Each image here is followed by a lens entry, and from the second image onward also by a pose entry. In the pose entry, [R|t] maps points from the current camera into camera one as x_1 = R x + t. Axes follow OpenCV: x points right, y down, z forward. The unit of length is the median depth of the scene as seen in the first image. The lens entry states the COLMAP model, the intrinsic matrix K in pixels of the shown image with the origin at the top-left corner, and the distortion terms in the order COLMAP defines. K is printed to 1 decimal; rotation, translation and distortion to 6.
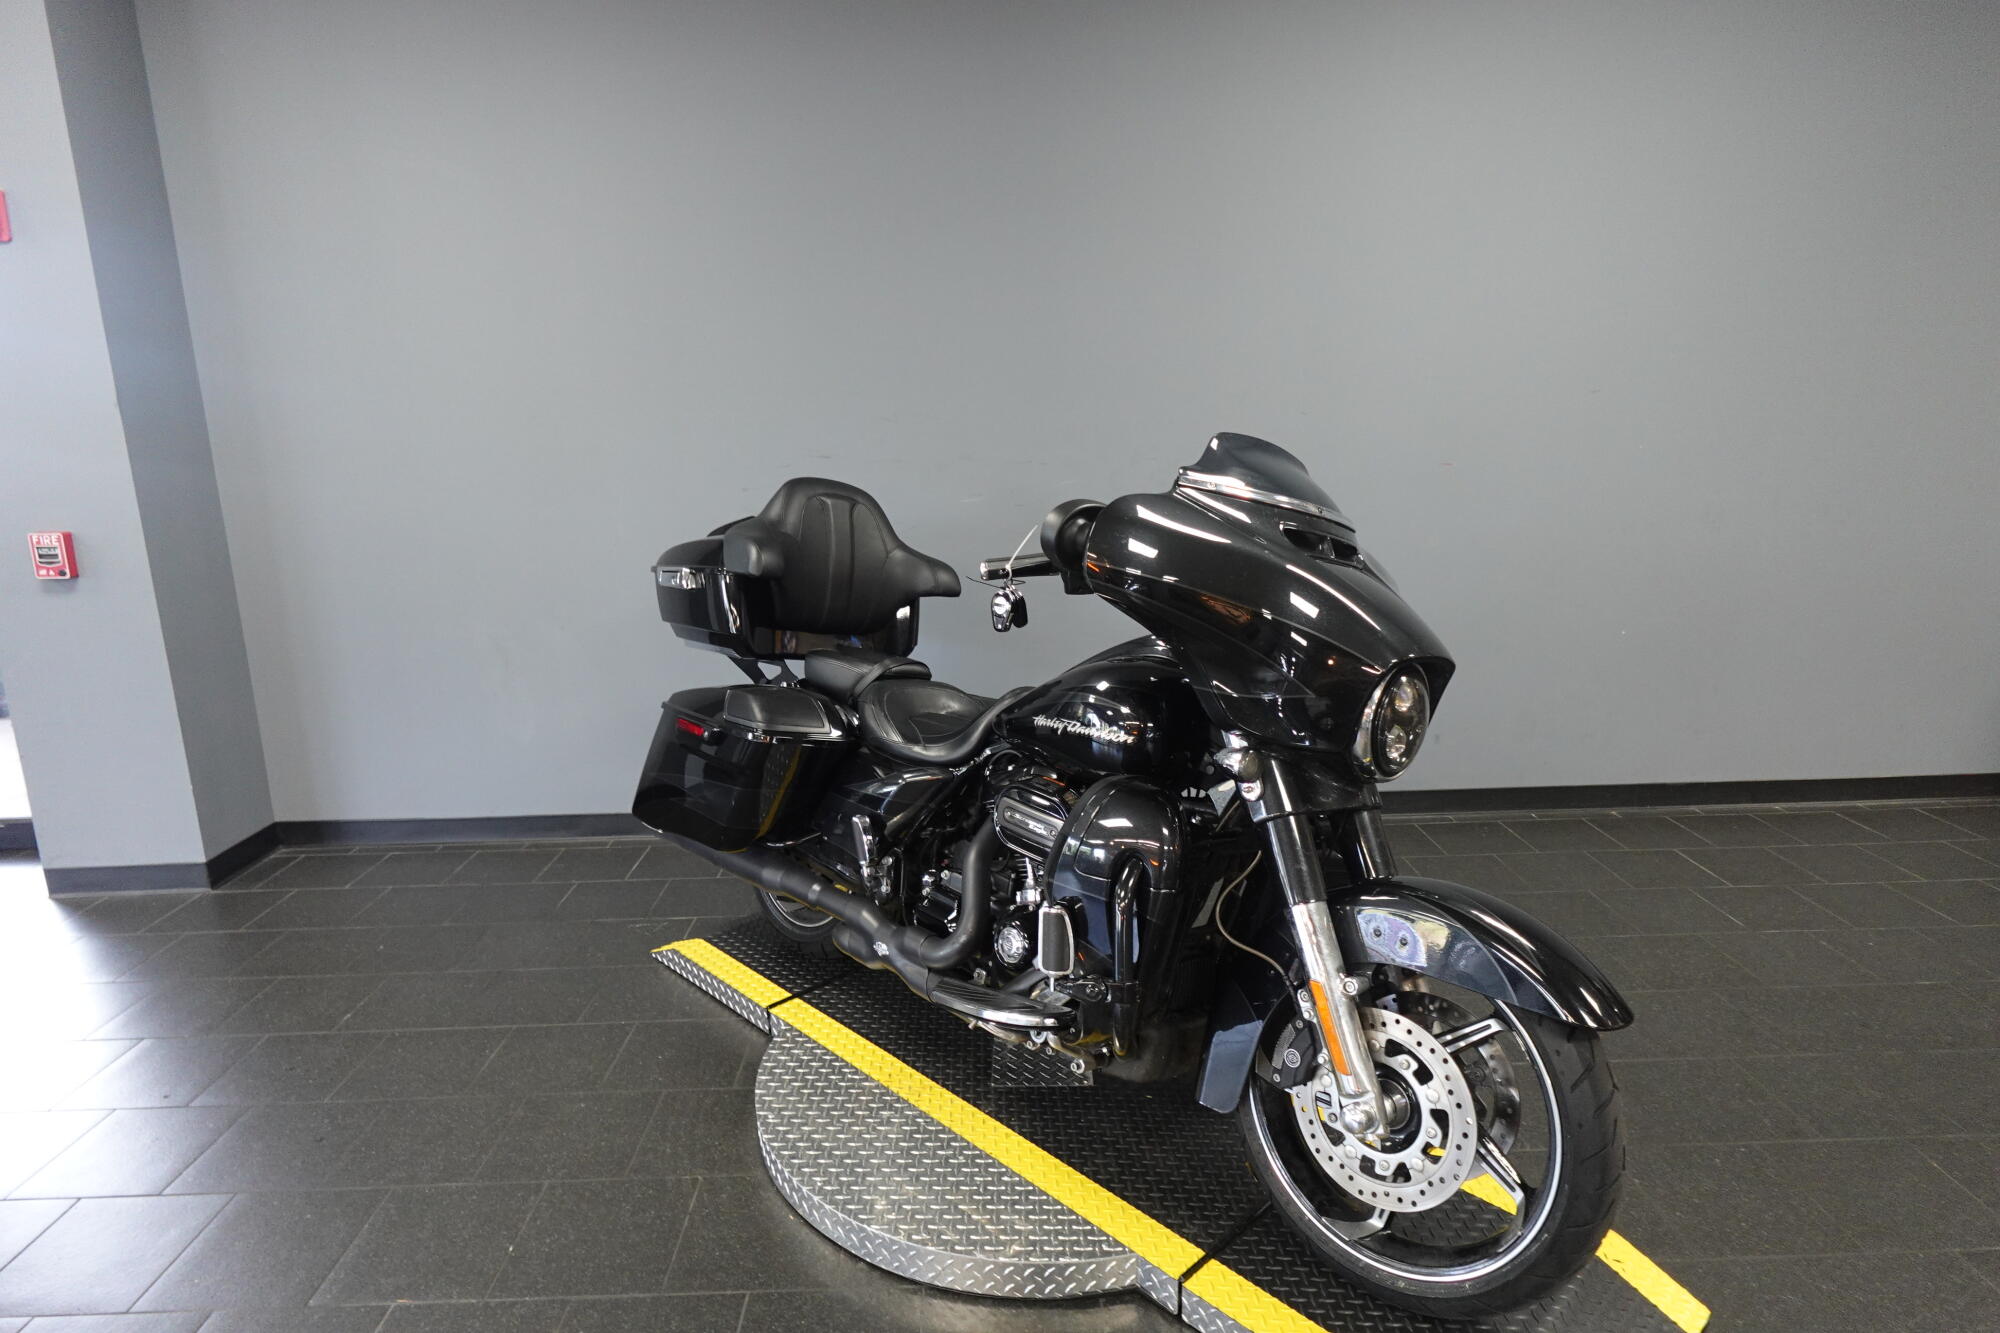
lens RADIAL K [[1123.3, 0, 1000.0], [0, 1123.3, 666.5], [0, 0, 1]] dist [-0.000034, -0.001046]
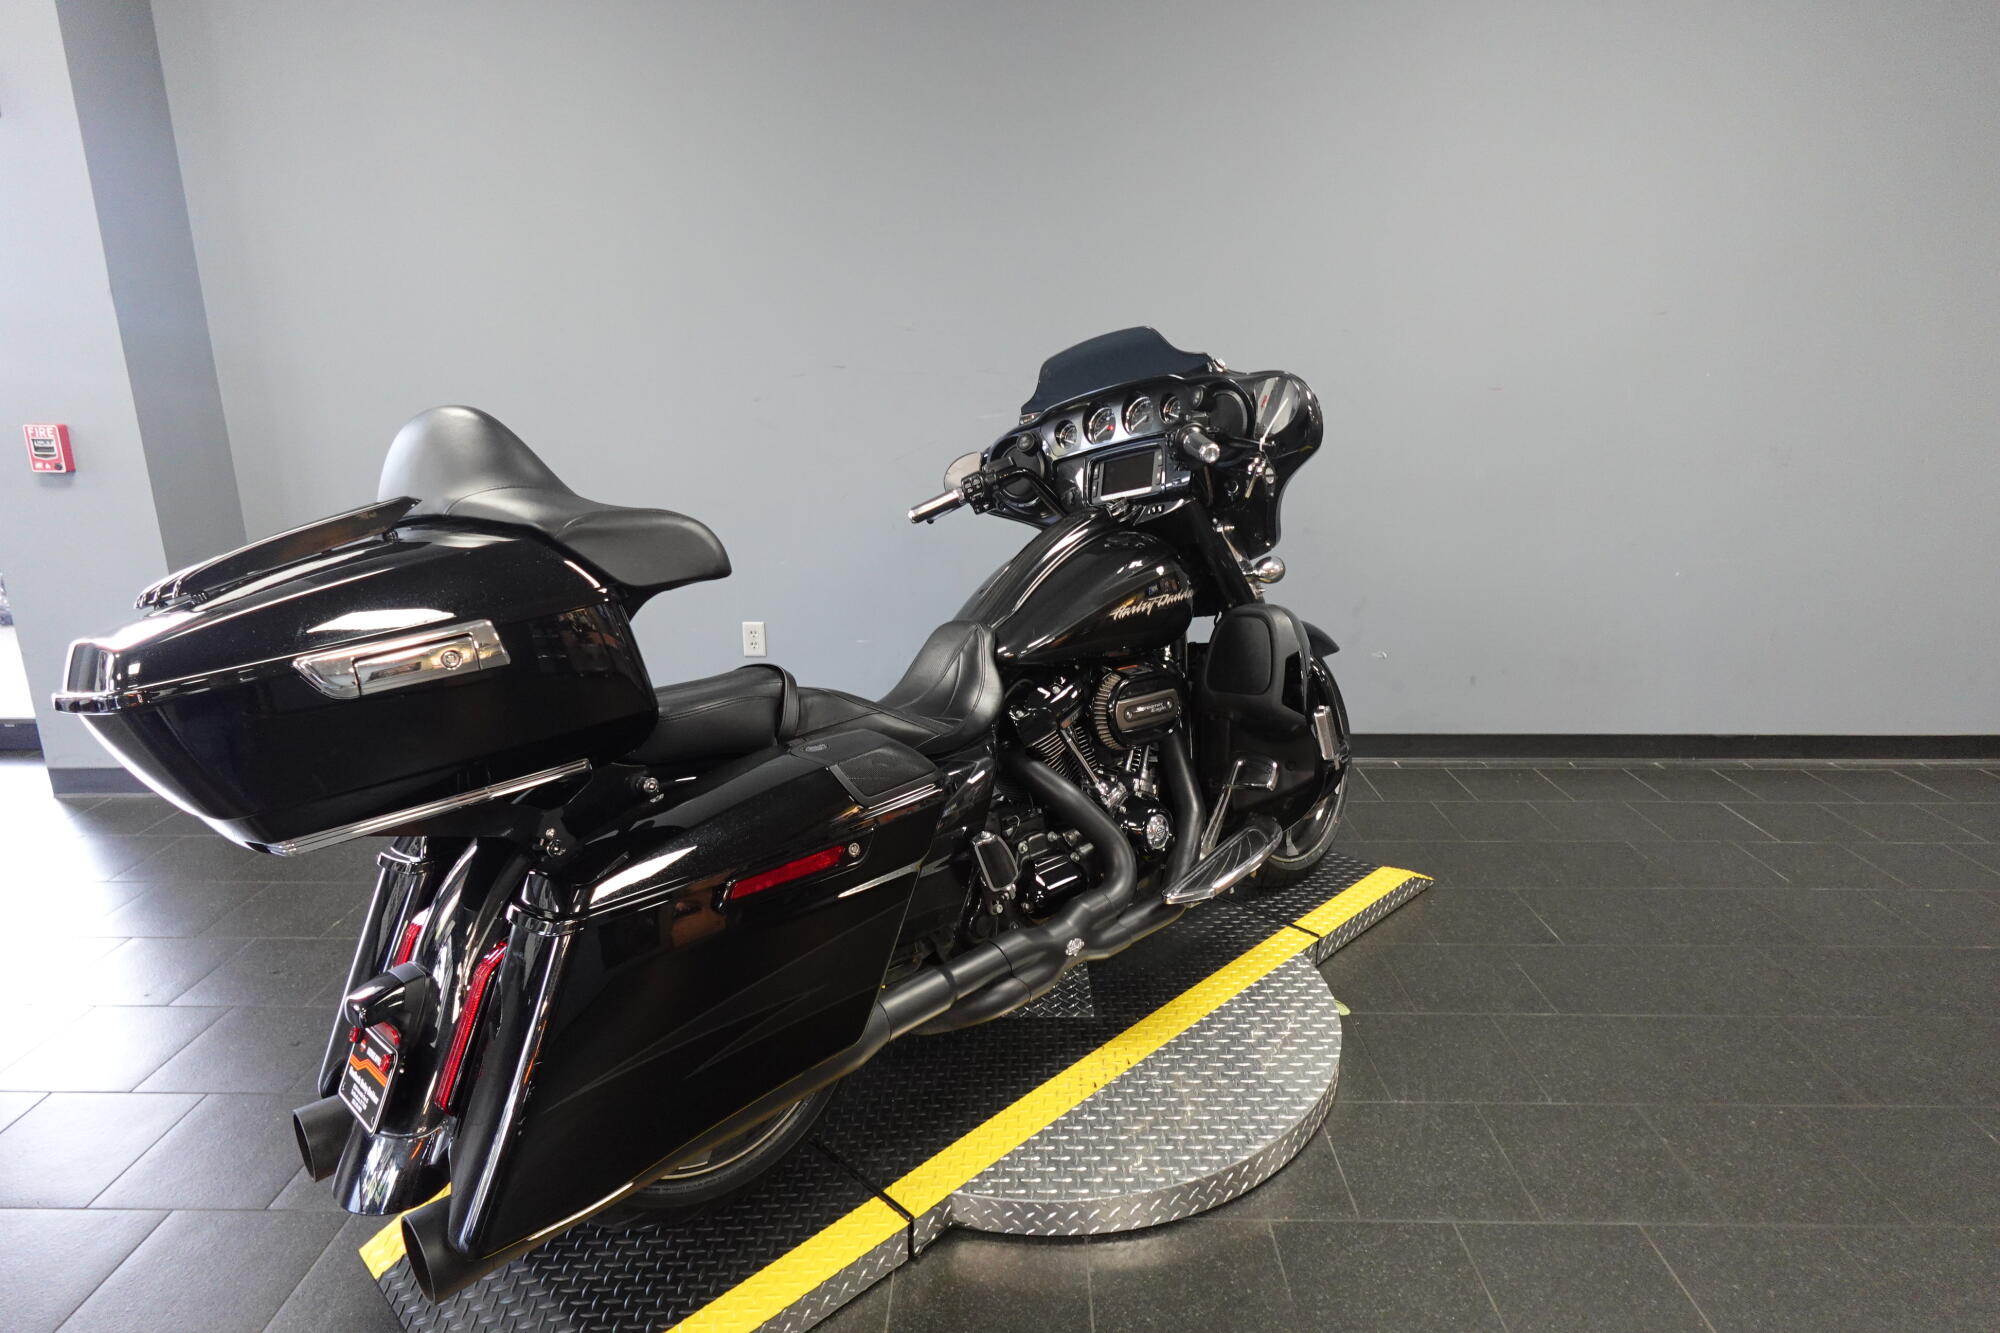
lens RADIAL K [[1123.3, 0, 1000.0], [0, 1123.3, 666.5], [0, 0, 1]] dist [-0.000034, -0.001046]
pose [[0.999162, 0.028964, -0.028911, 0.020779], [-0.027552, 0.998464, 0.048078, 0.025379], [0.030259, -0.047241, 0.998425, 0.049702]]
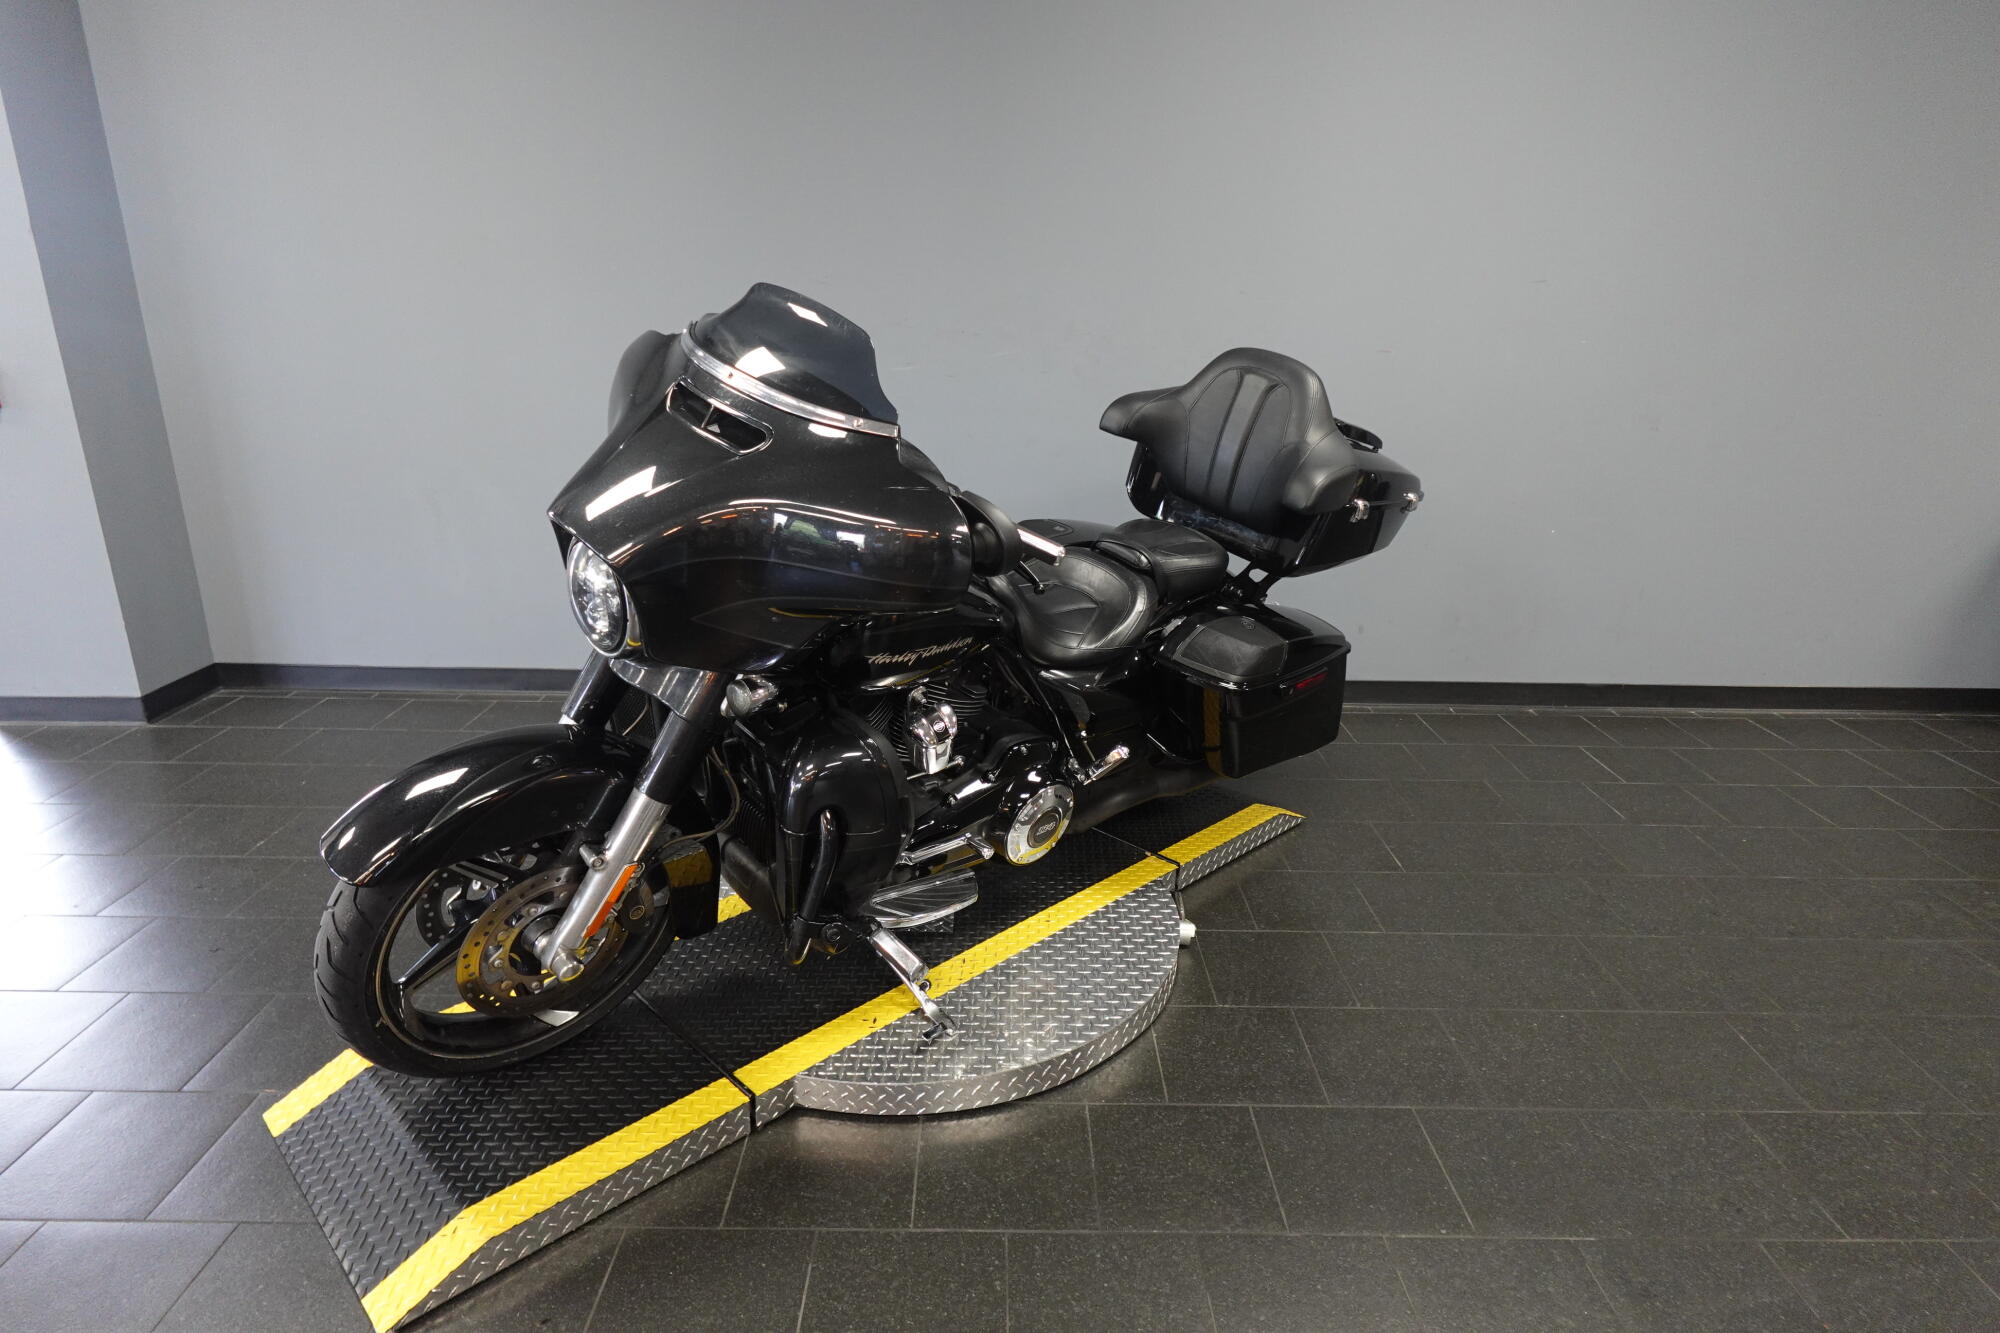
lens RADIAL K [[1123.2, 0, 1000.0], [0, 1123.2, 666.5], [0, 0, 1]] dist [-0.000773, -0.000460]
pose [[0.999083, 0.042606, -0.004327, 0.103002], [-0.042021, 0.994789, 0.092890, 0.024372], [0.008262, -0.092623, 0.995667, -0.013840]]
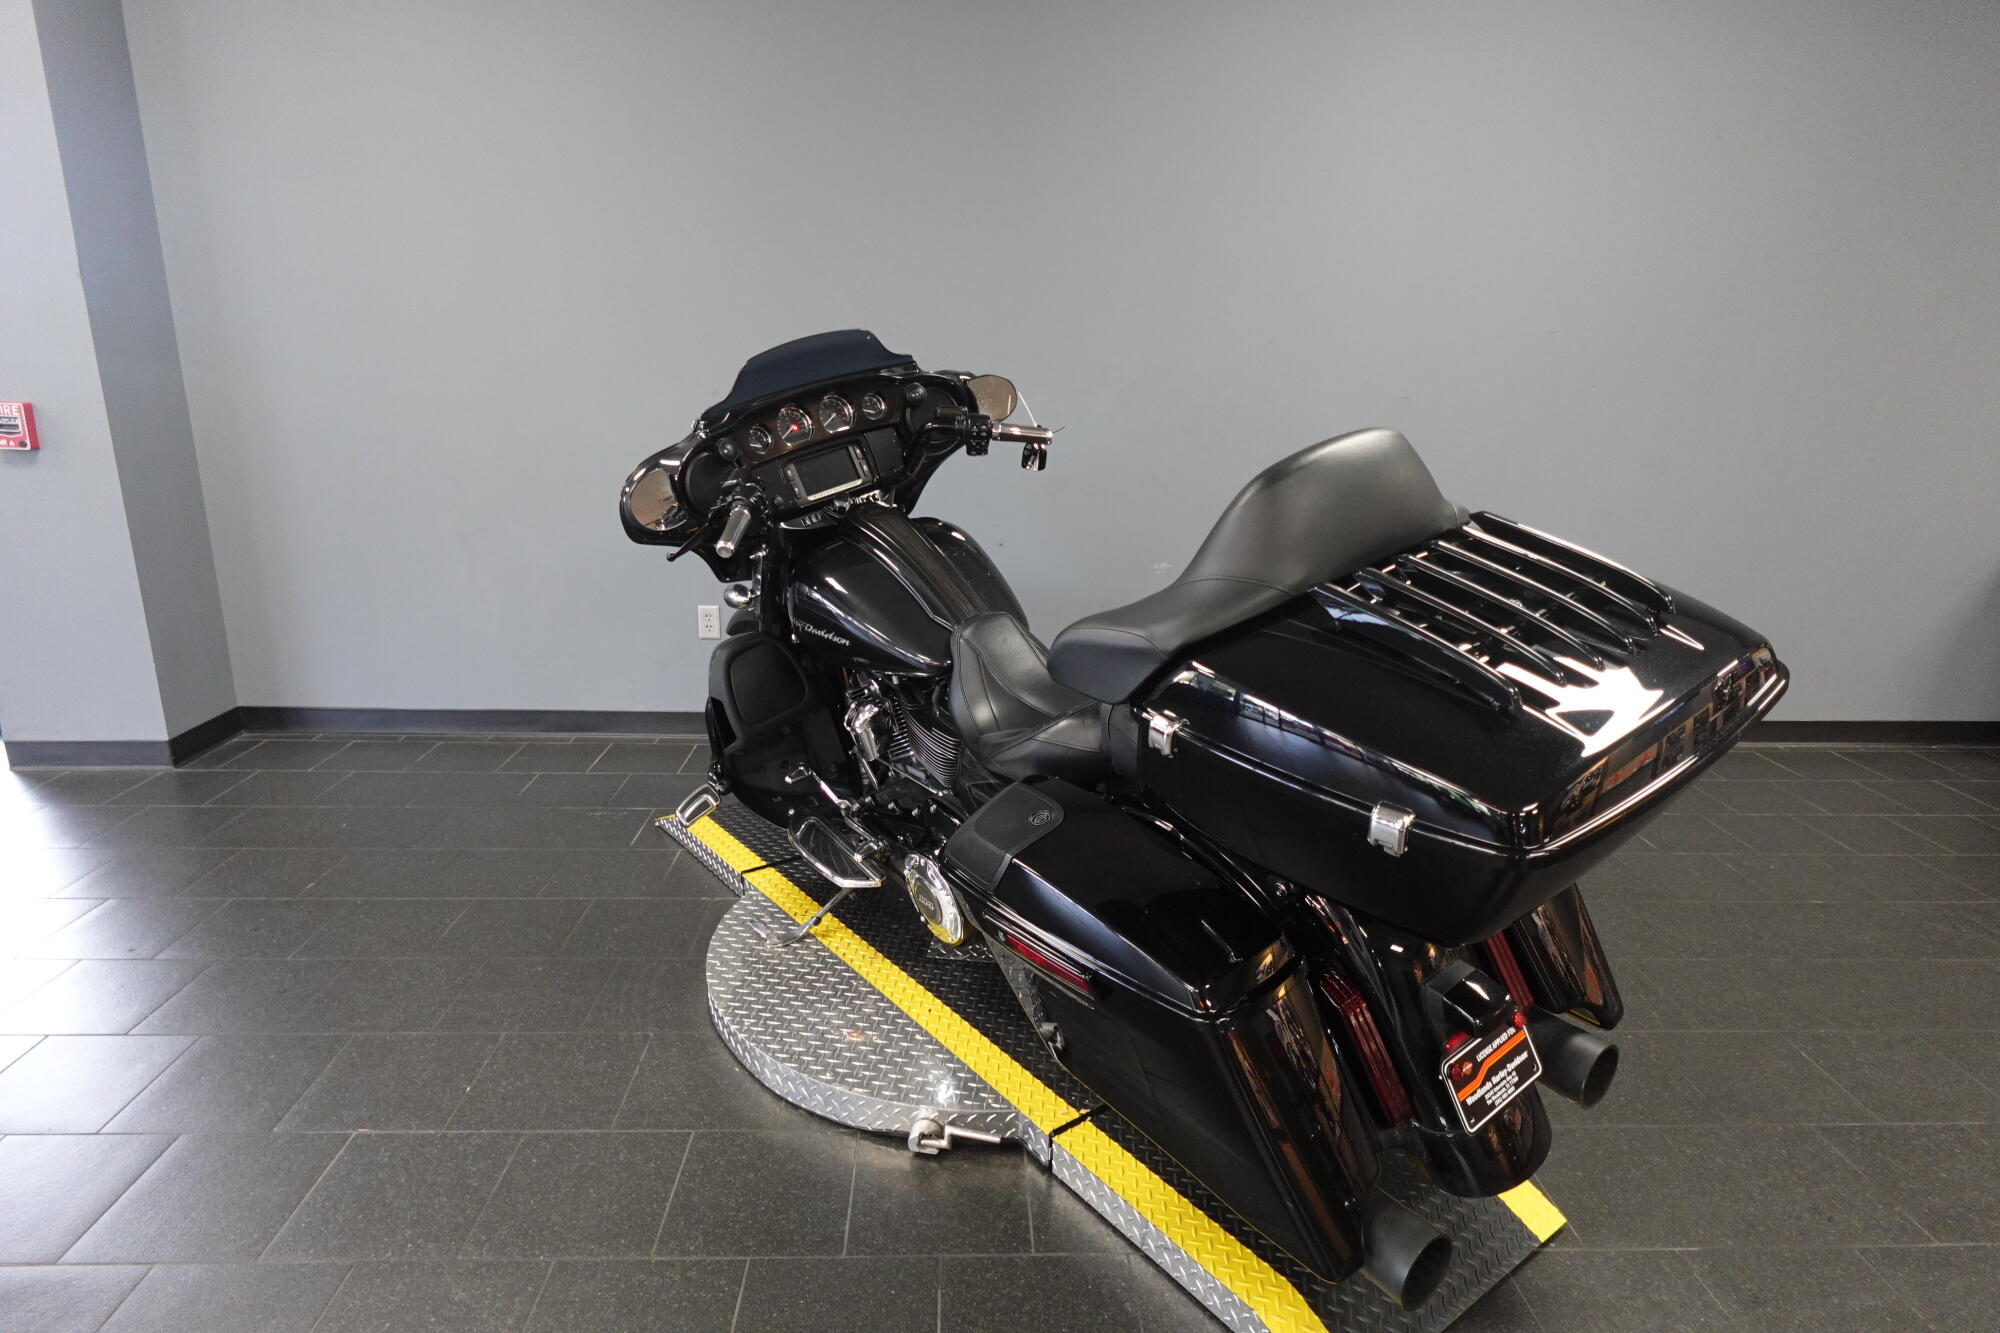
lens RADIAL K [[1123.3, 0, 1000.0], [0, 1123.3, 666.5], [0, 0, 1]] dist [-0.000034, -0.001046]
pose [[0.998923, 0.037655, 0.027115, 0.013890], [-0.038941, 0.998060, 0.048573, 0.038634], [-0.025234, -0.049577, 0.998451, -0.032175]]
